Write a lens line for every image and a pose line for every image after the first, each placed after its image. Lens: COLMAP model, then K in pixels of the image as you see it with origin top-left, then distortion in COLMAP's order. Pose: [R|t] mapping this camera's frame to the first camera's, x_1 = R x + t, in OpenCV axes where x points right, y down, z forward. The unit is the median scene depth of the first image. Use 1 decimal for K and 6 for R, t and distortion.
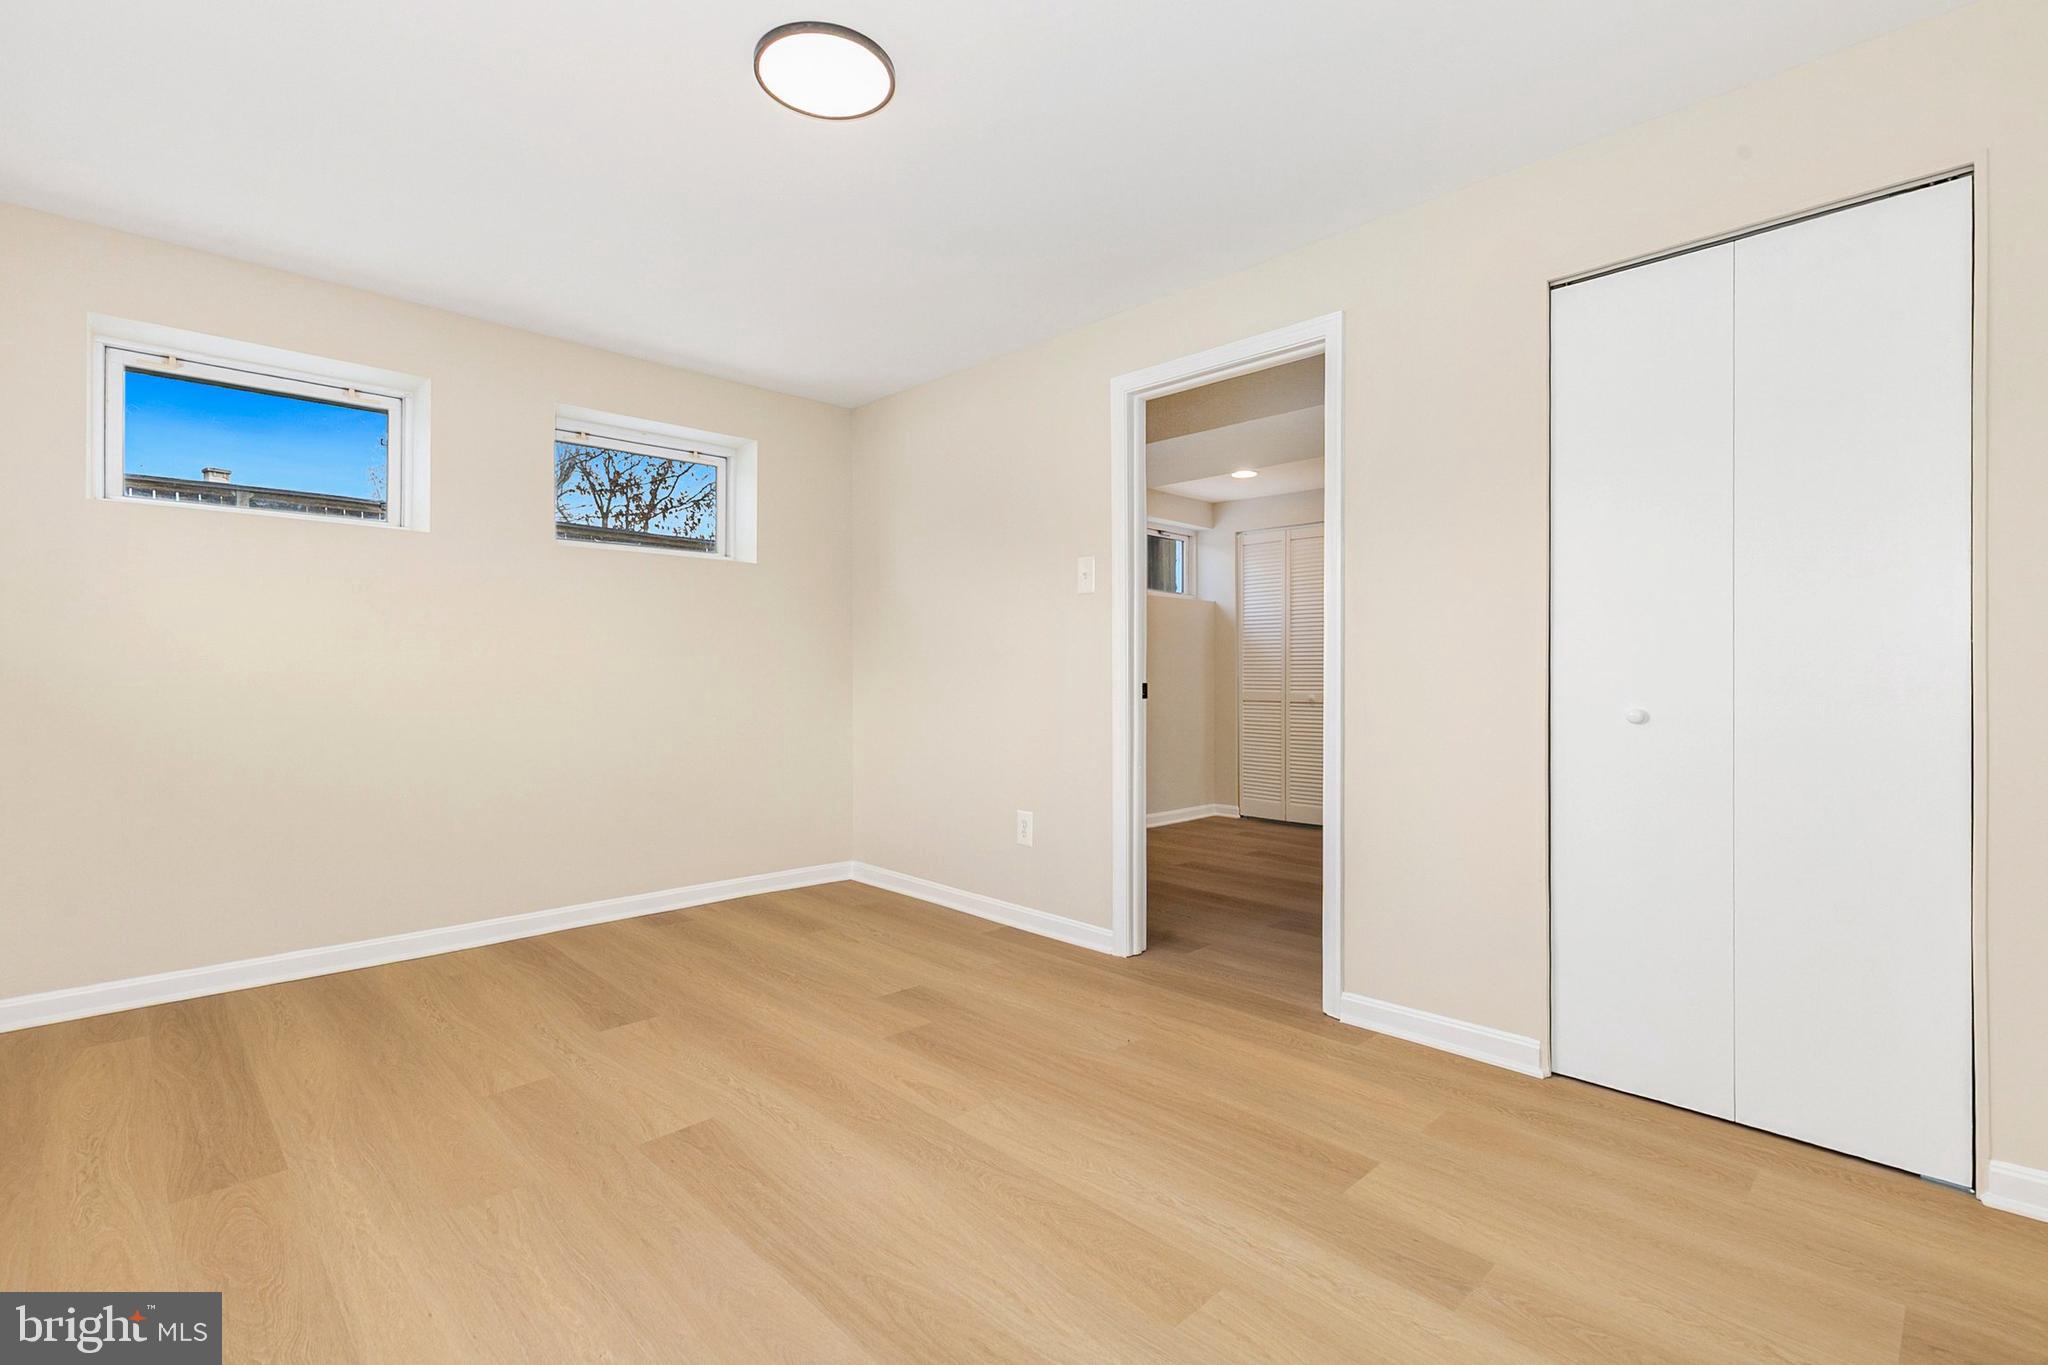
lens RADIAL K [[926.4, 0, 1005.9], [0, 926.4, 678.9], [0, 0, 1]] dist [0.013369, 0.000226]
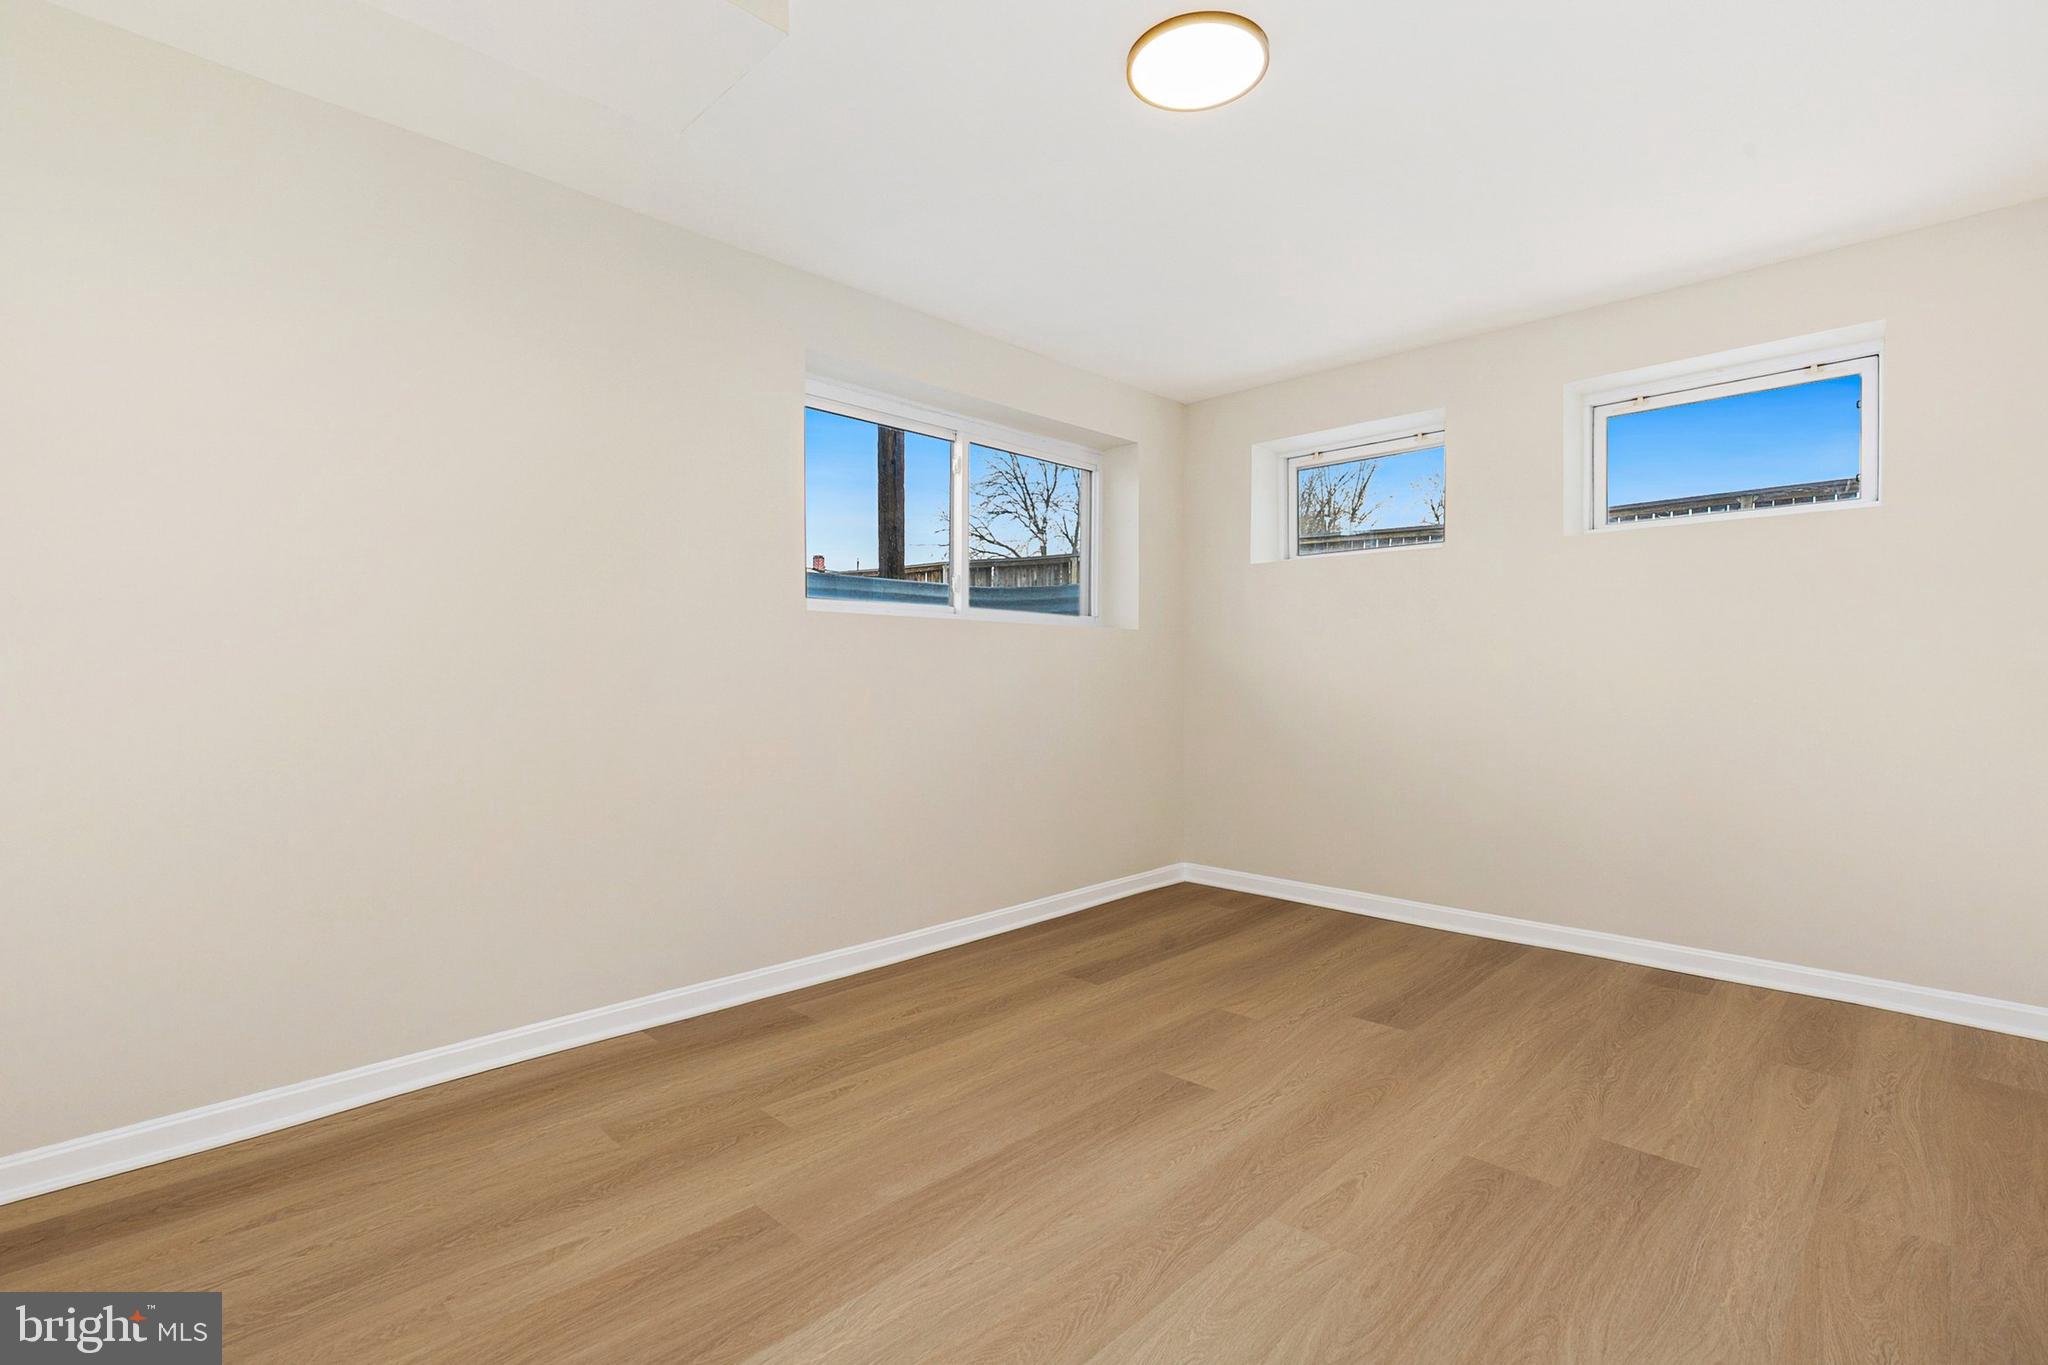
lens RADIAL K [[926.4, 0, 1005.9], [0, 926.4, 678.9], [0, 0, 1]] dist [0.013369, 0.000226]
pose [[0.018336, -0.004582, -0.999821, 0.522184], [-0.000126, 0.999989, -0.004585, 0.009318], [0.999832, 0.000210, 0.018335, 0.532690]]
